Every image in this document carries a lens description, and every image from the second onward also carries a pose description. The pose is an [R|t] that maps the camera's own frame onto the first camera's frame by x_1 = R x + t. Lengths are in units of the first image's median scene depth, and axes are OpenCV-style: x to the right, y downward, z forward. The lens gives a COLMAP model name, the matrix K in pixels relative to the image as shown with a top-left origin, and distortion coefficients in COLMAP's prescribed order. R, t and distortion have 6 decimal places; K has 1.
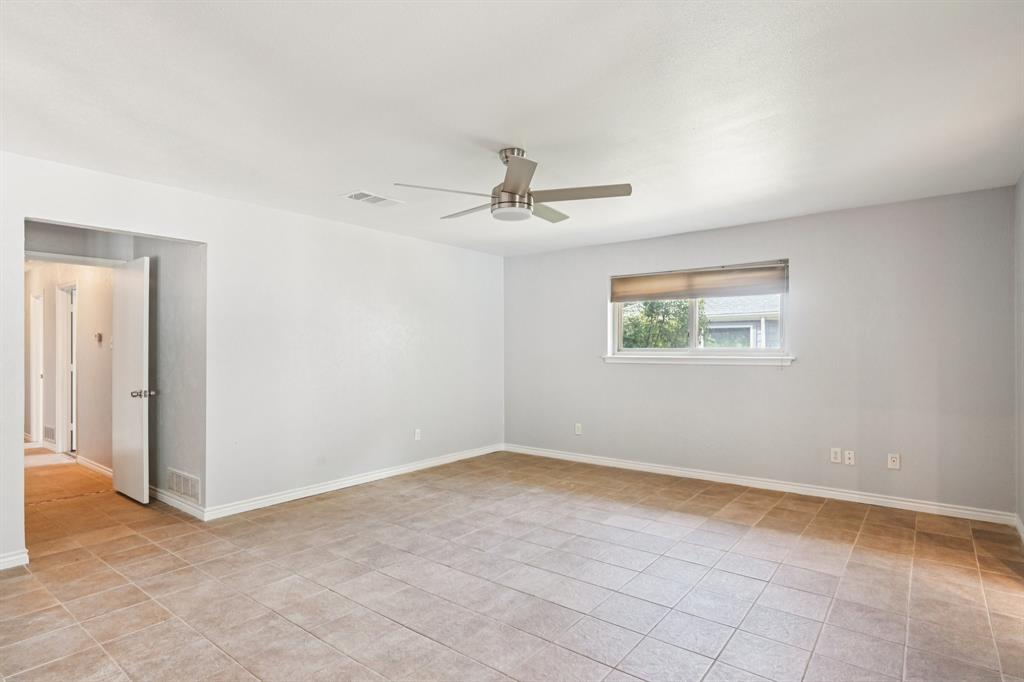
lens RADIAL K [[541.5, 0, 505.0], [0, 541.5, 342.1], [0, 0, 1]] dist [0.000222, -0.000998]
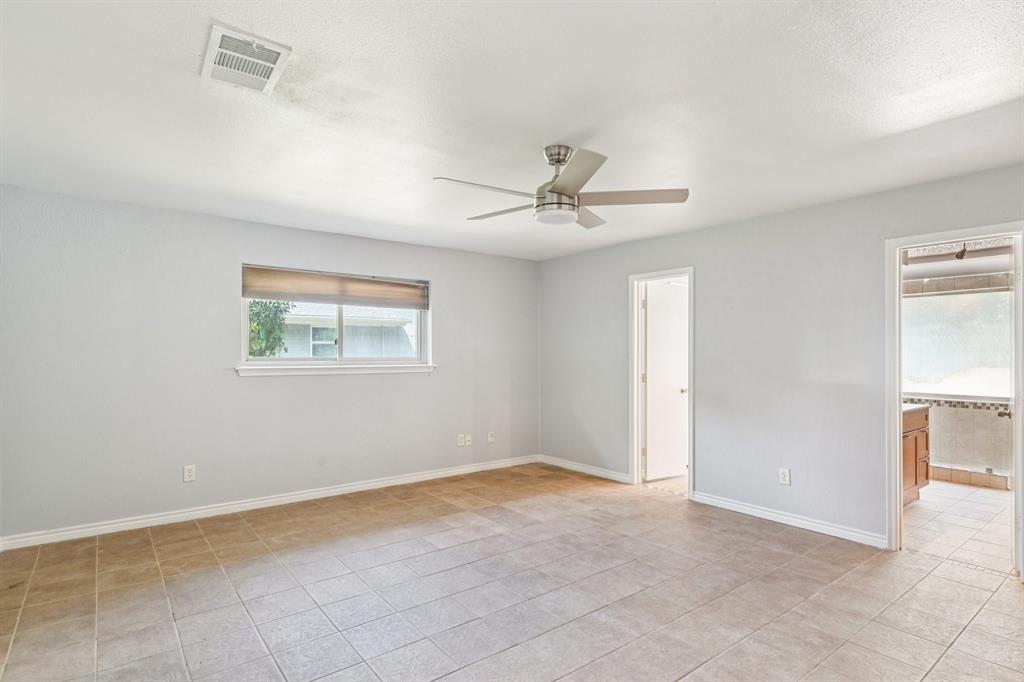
lens RADIAL K [[541.5, 0, 507.9], [0, 541.5, 347.8], [0, 0, 1]] dist [0.000222, -0.000998]
pose [[0.220106, 0.013658, 0.975380, -0.624477], [-0.013139, 0.999853, -0.011035, 0.002561], [-0.975388, -0.010387, 0.220253, 0.616188]]
